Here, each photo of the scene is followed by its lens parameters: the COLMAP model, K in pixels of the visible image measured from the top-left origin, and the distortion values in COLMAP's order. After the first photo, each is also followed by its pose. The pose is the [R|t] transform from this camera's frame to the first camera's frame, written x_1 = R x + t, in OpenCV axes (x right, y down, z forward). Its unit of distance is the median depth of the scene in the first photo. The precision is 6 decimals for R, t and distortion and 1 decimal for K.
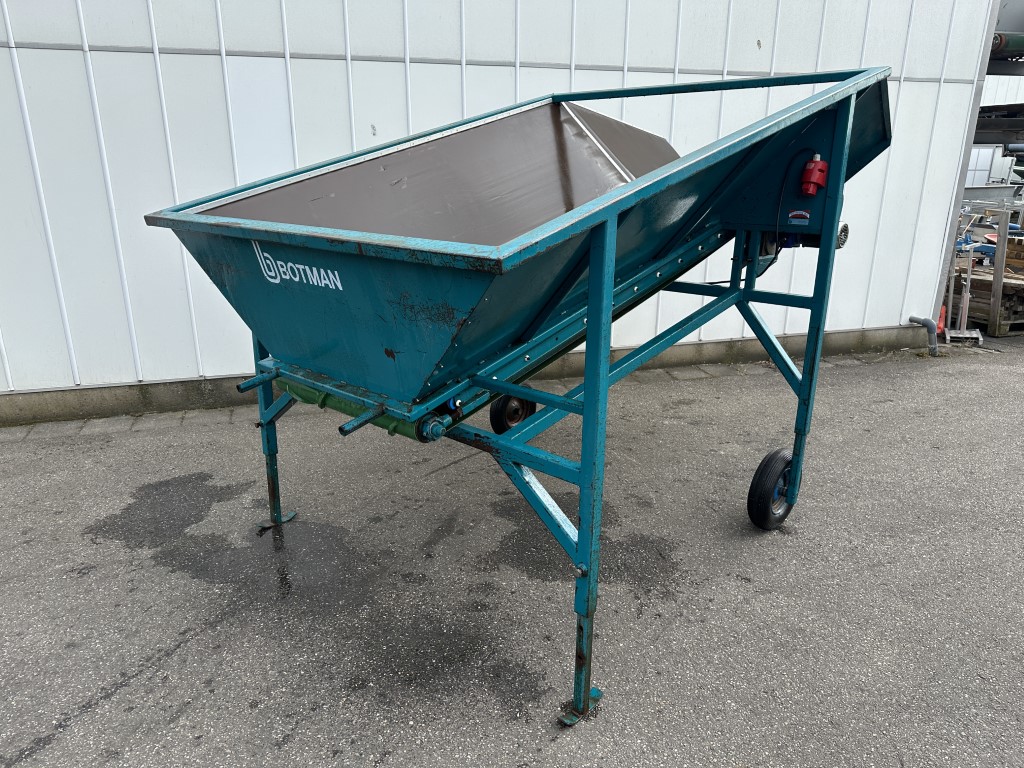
lens RADIAL K [[709.4, 0, 512.0], [0, 709.4, 384.0], [0, 0, 1]] dist [0.005369, -0.004693]
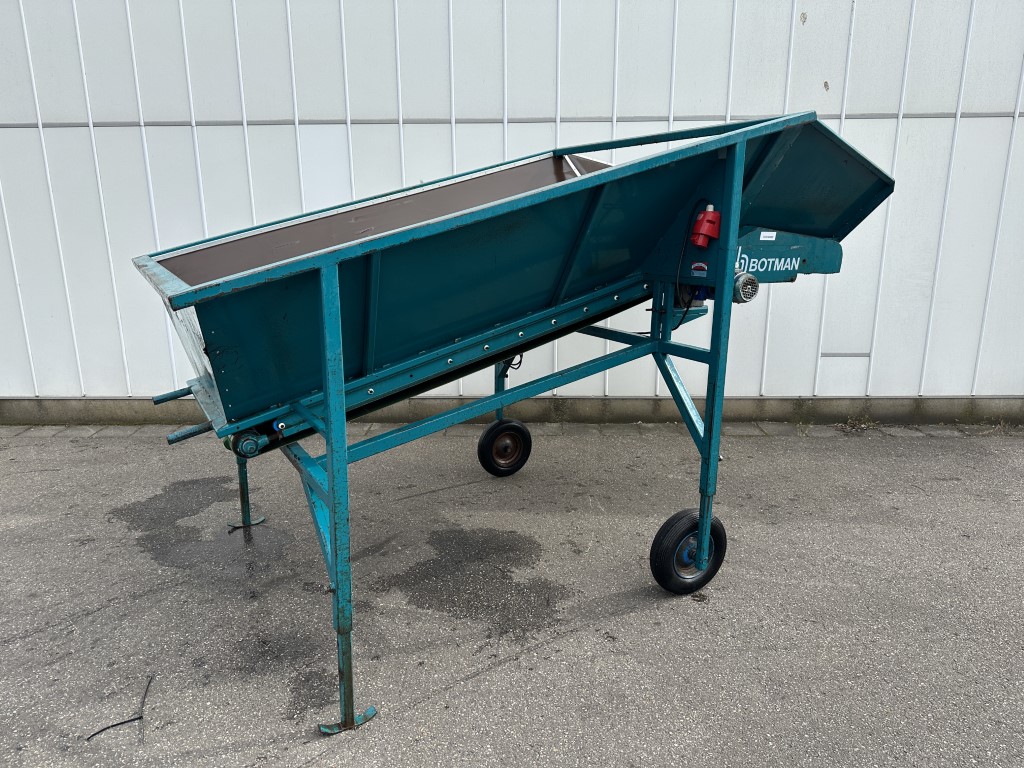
lens RADIAL K [[709.4, 0, 512.0], [0, 709.4, 384.0], [0, 0, 1]] dist [0.005369, -0.004693]
pose [[0.954280, 0.064198, -0.291939, 0.402029], [-0.081384, 0.995569, -0.047097, -0.011113], [0.287622, 0.068703, 0.955277, 0.012285]]
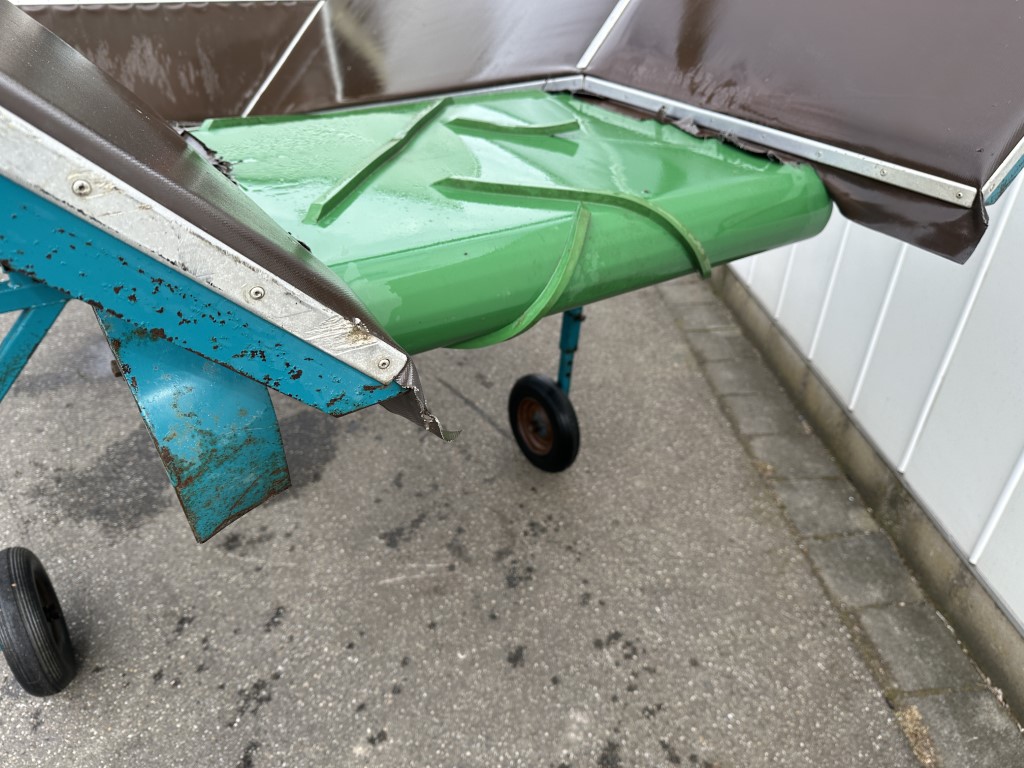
lens RADIAL K [[733.1, 0, 512.0], [0, 733.1, 384.0], [0, 0, 1]] dist [0.002756, -0.002093]
pose [[-0.214836, 0.510214, -0.832782, 0.662063], [-0.320049, 0.768829, 0.553597, -0.423615], [0.922721, 0.385464, -0.001879, 1.259145]]
